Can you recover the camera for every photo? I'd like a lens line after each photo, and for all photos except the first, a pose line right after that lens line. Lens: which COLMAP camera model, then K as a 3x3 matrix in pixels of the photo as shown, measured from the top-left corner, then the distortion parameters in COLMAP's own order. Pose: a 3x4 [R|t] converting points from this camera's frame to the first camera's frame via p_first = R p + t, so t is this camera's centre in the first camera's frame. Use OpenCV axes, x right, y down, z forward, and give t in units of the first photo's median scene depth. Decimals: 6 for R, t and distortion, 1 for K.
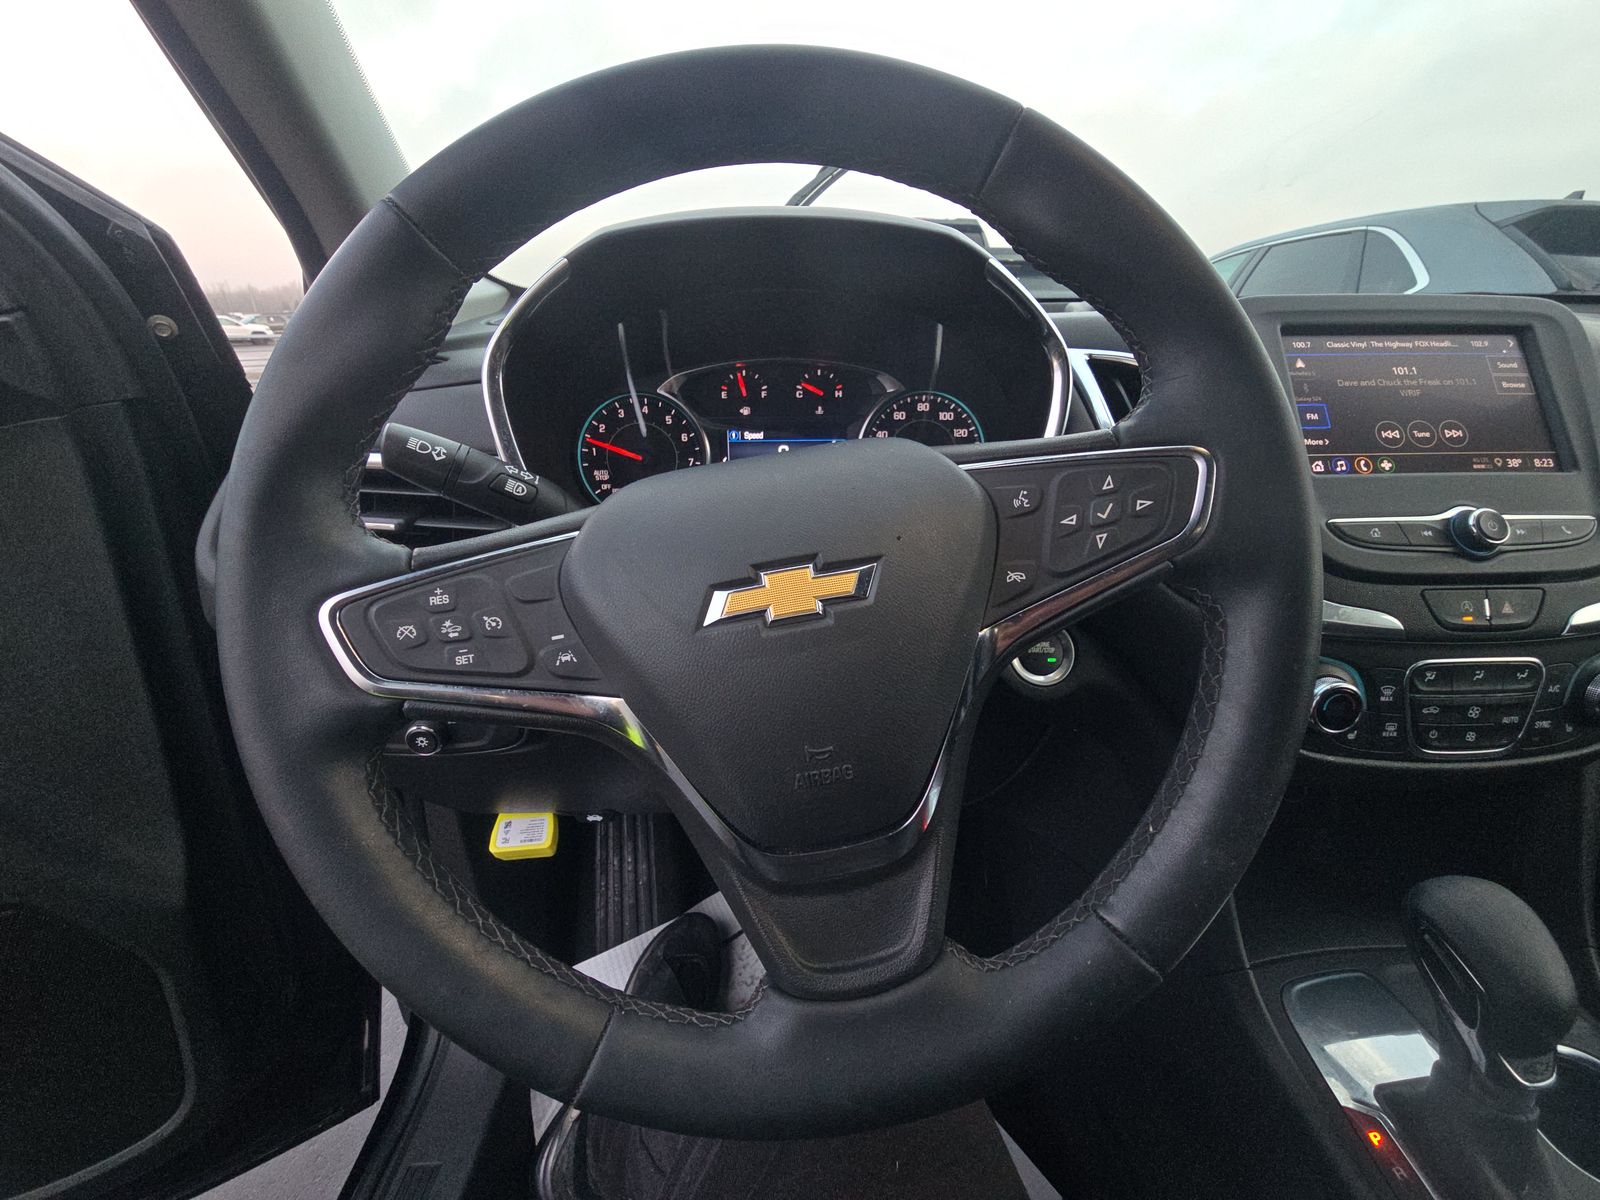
lens RADIAL K [[651.4, 0, 806.3], [0, 651.4, 600.8], [0, 0, 1]] dist [0.003657, -0.001779]
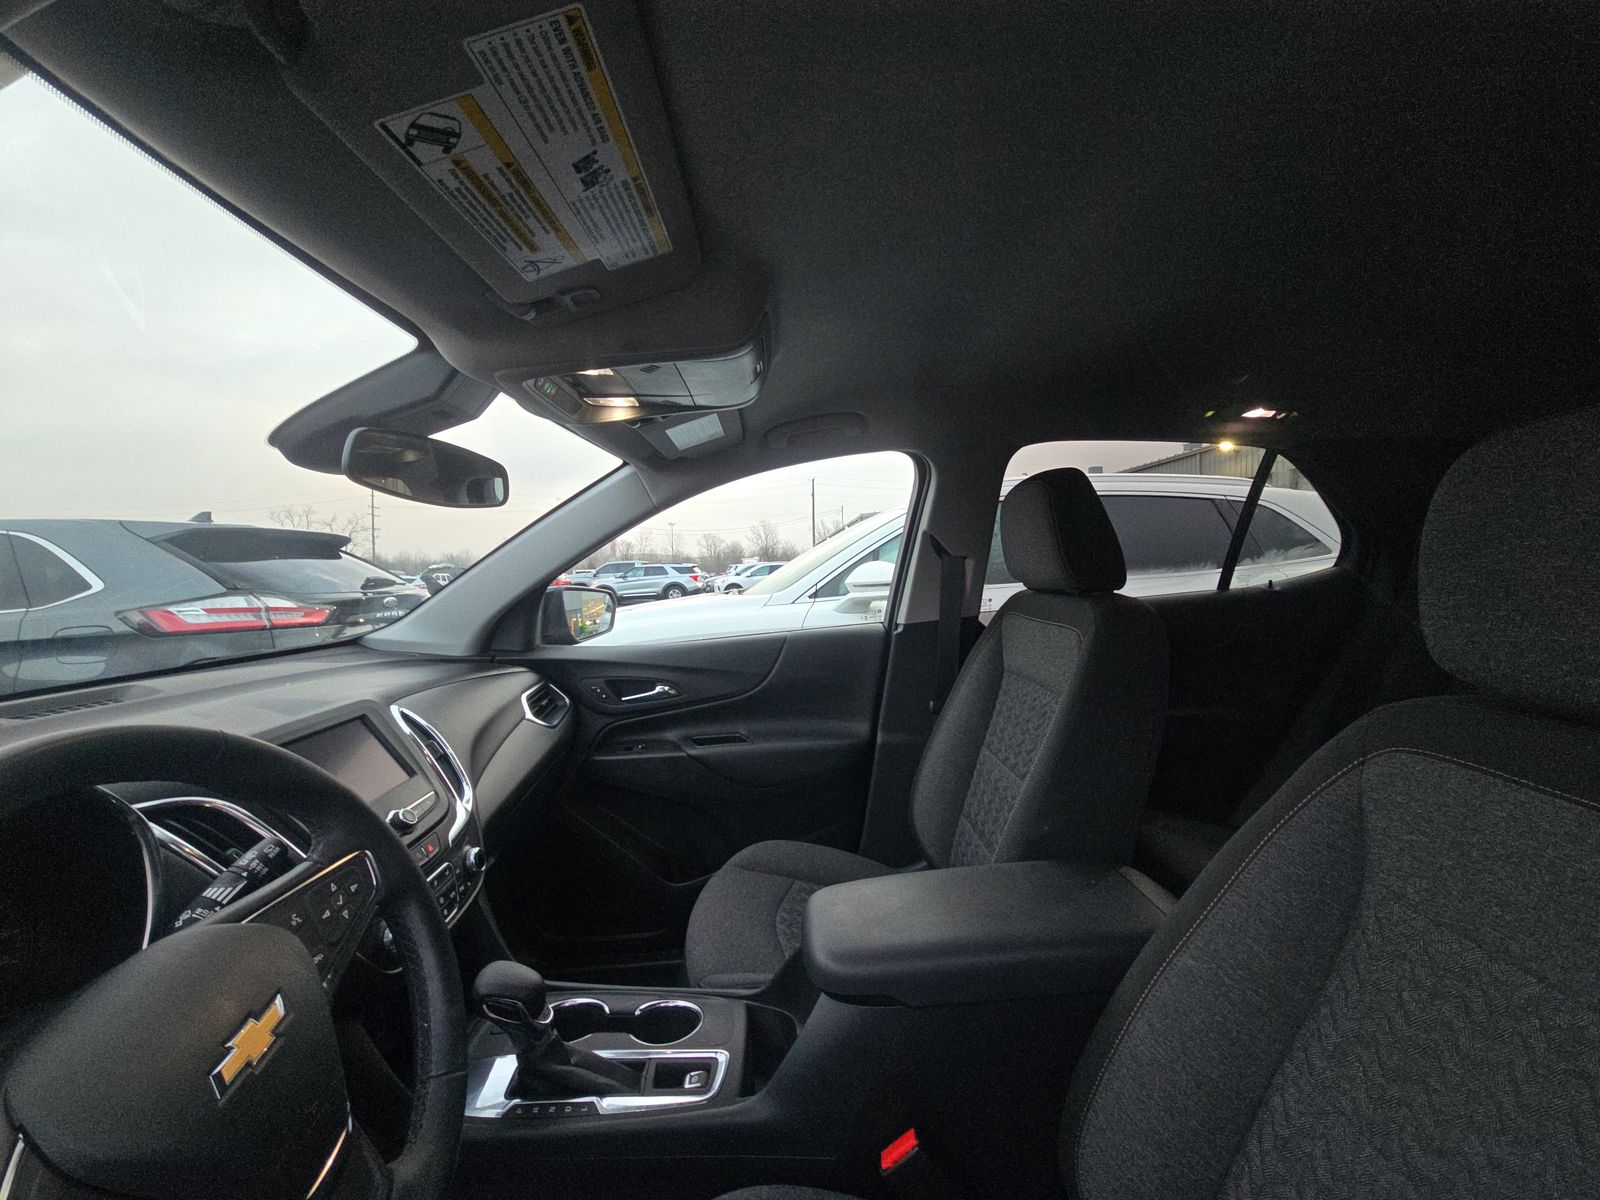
lens RADIAL K [[651.4, 0, 796.6], [0, 651.4, 586.0], [0, 0, 1]] dist [0.003657, -0.001779]
pose [[0.006573, -0.036034, 0.999329, -0.949820], [0.421803, 0.906195, 0.029901, -0.307079], [-0.906664, 0.421323, 0.021156, -0.448731]]
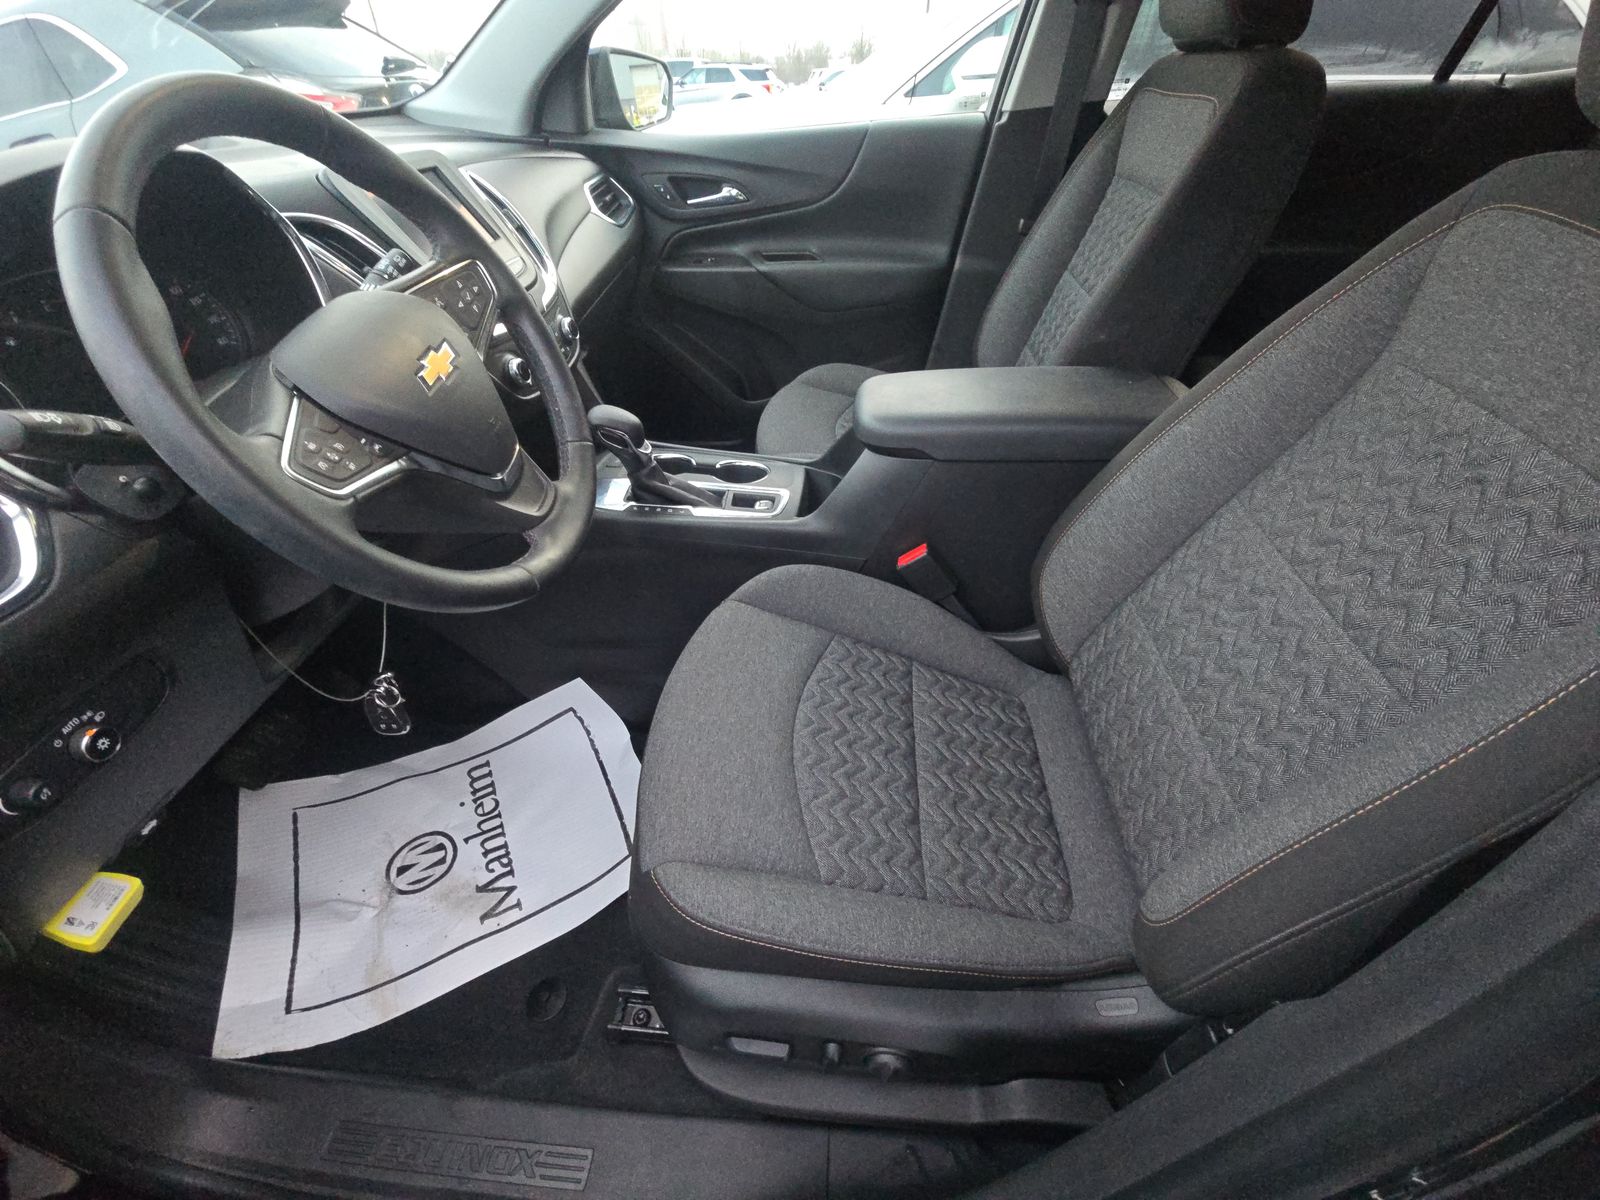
lens RADIAL K [[651.4, 0, 800.1], [0, 651.4, 601.9], [0, 0, 1]] dist [0.003657, -0.001779]
pose [[0.123183, -0.624734, 0.771060, -1.244627], [0.399321, 0.742503, 0.537803, -0.067796], [-0.908498, 0.241652, 0.340933, -0.417670]]
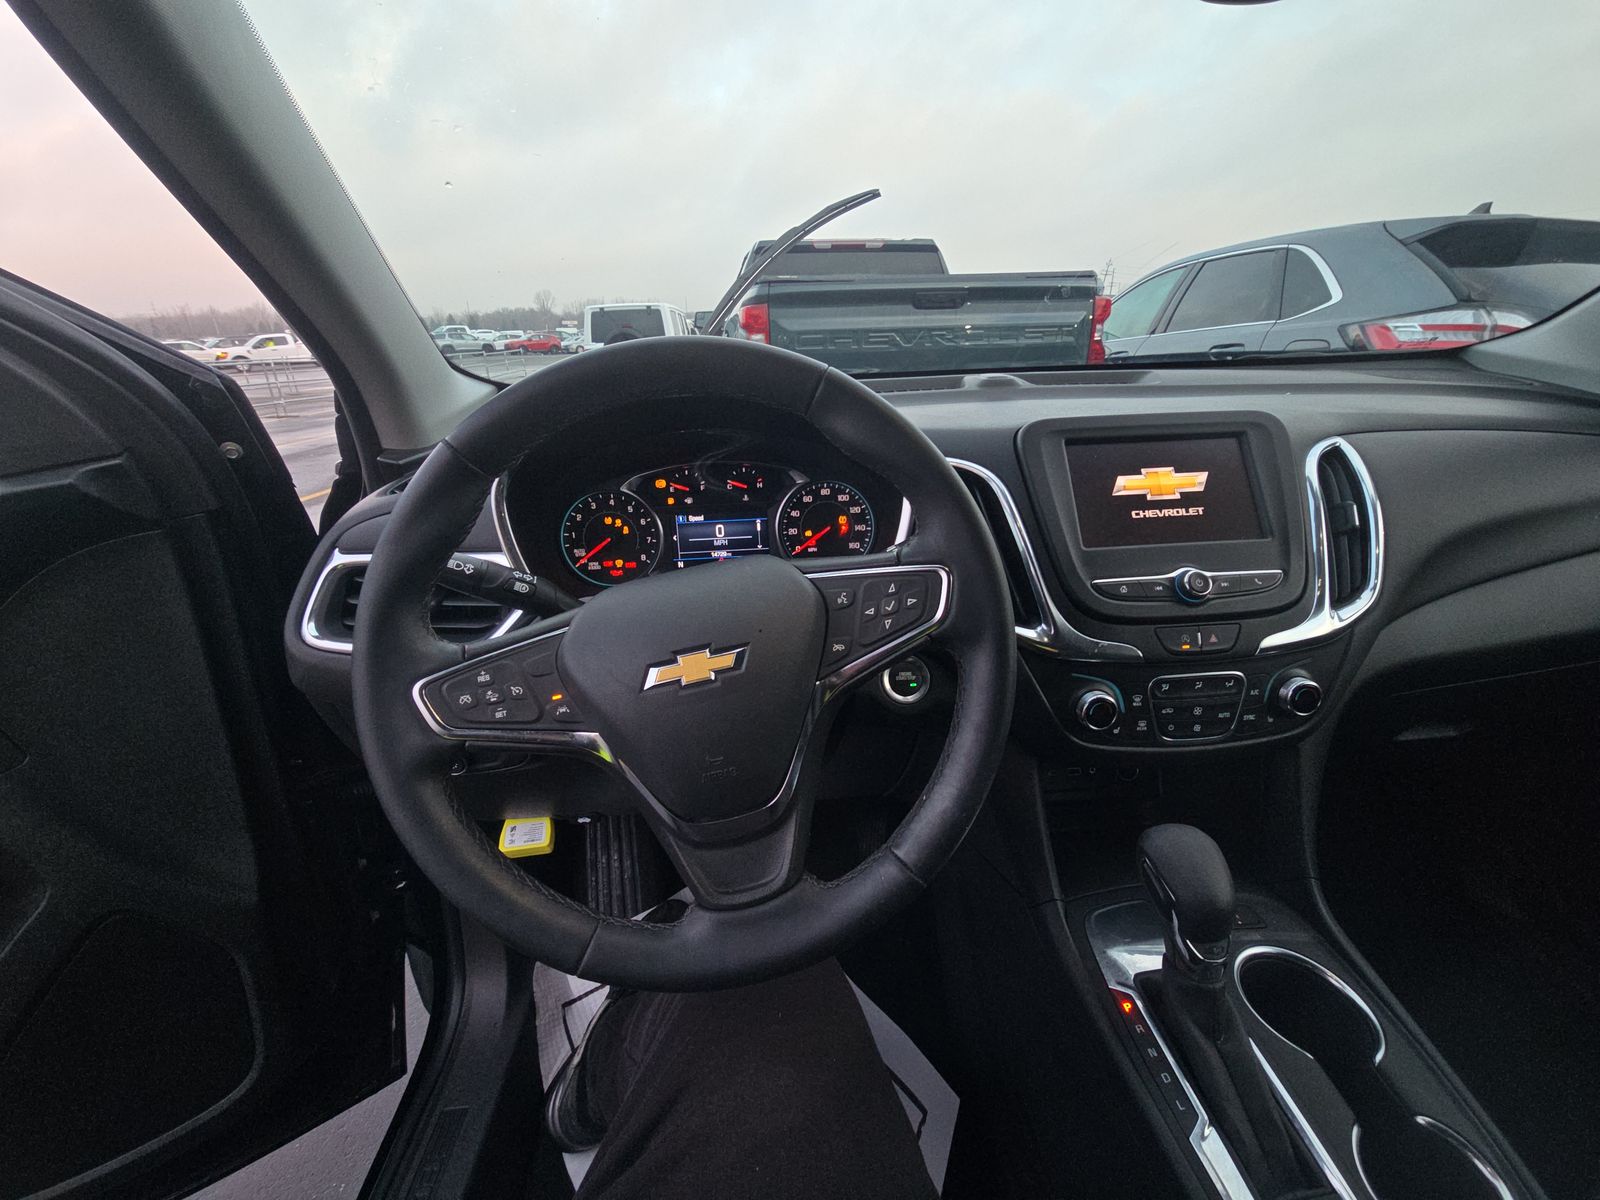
lens RADIAL K [[651.4, 0, 807.0], [0, 651.4, 597.7], [0, 0, 1]] dist [0.003657, -0.001779]
pose [[0.998881, -0.038945, 0.026815, 0.133092], [0.039252, 0.999169, -0.011007, -0.095755], [-0.026364, 0.012047, 0.999580, -0.412867]]
